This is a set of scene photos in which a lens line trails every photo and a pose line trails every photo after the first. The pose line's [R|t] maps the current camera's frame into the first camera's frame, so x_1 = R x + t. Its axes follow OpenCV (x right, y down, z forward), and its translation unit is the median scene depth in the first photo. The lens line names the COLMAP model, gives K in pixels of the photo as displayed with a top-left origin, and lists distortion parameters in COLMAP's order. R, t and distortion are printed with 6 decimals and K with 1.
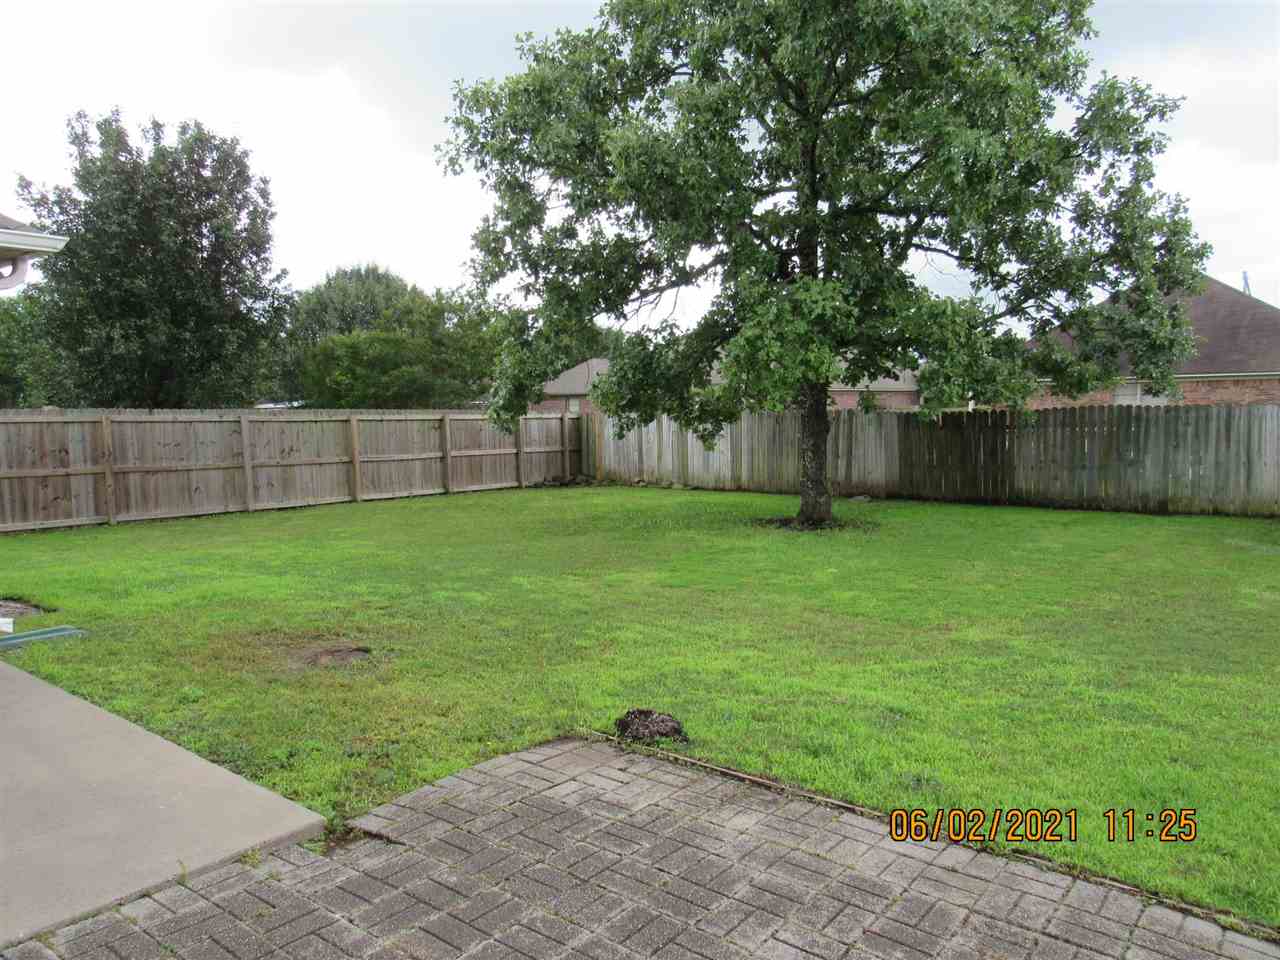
lens RADIAL K [[898.8, 0, 637.4], [0, 898.8, 483.6], [0, 0, 1]] dist [0.002299, 0.001180]
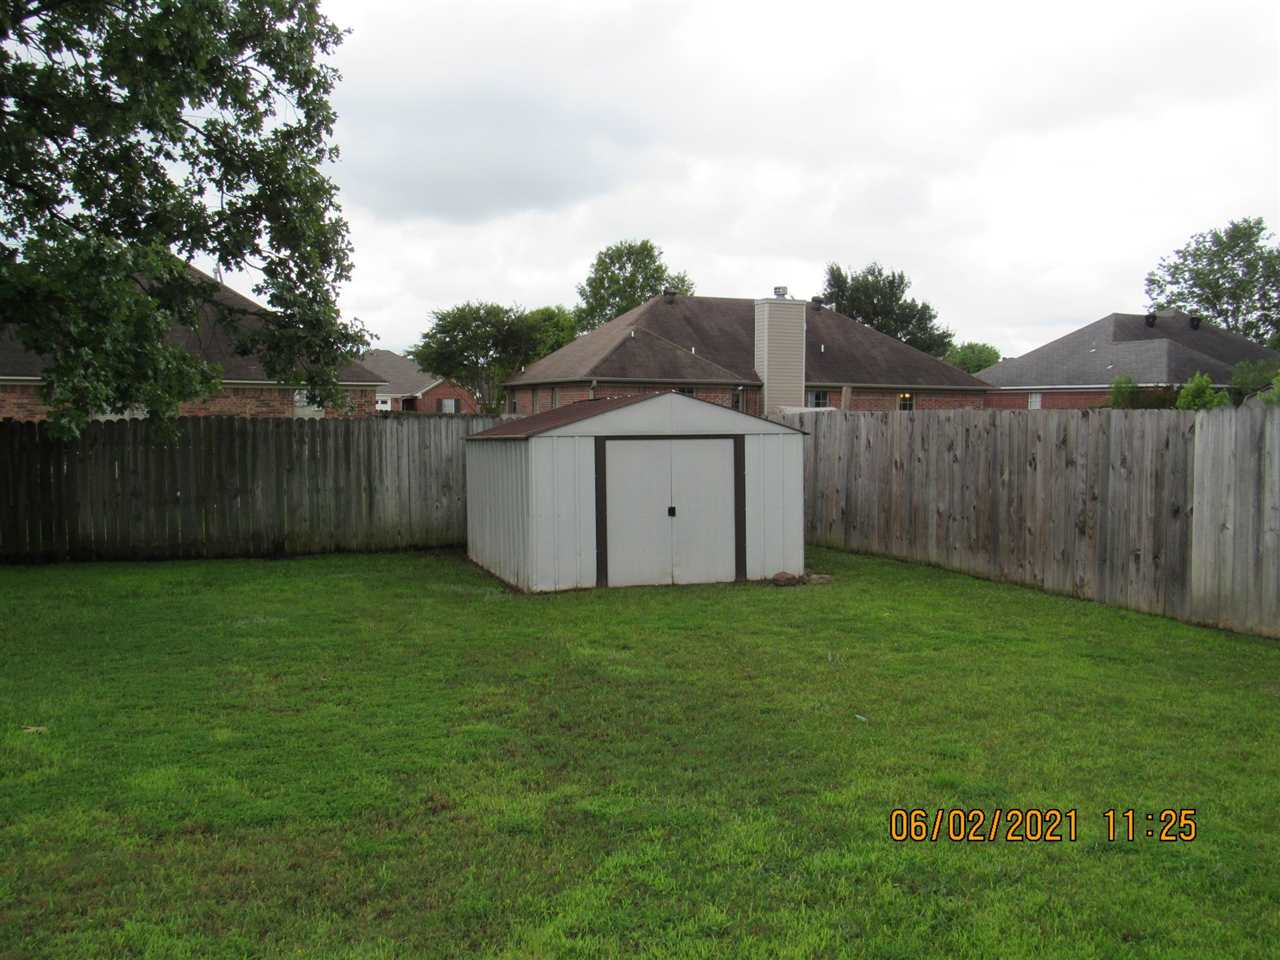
lens RADIAL K [[1135.7, 0, 640.6], [0, 1135.7, 474.7], [0, 0, 1]] dist [-0.035580, 0.001480]
pose [[0.523665, -0.023280, 0.851606, -0.088629], [0.051089, 0.998686, -0.004115, -0.017940], [-0.850391, 0.045663, 0.524166, 0.226069]]
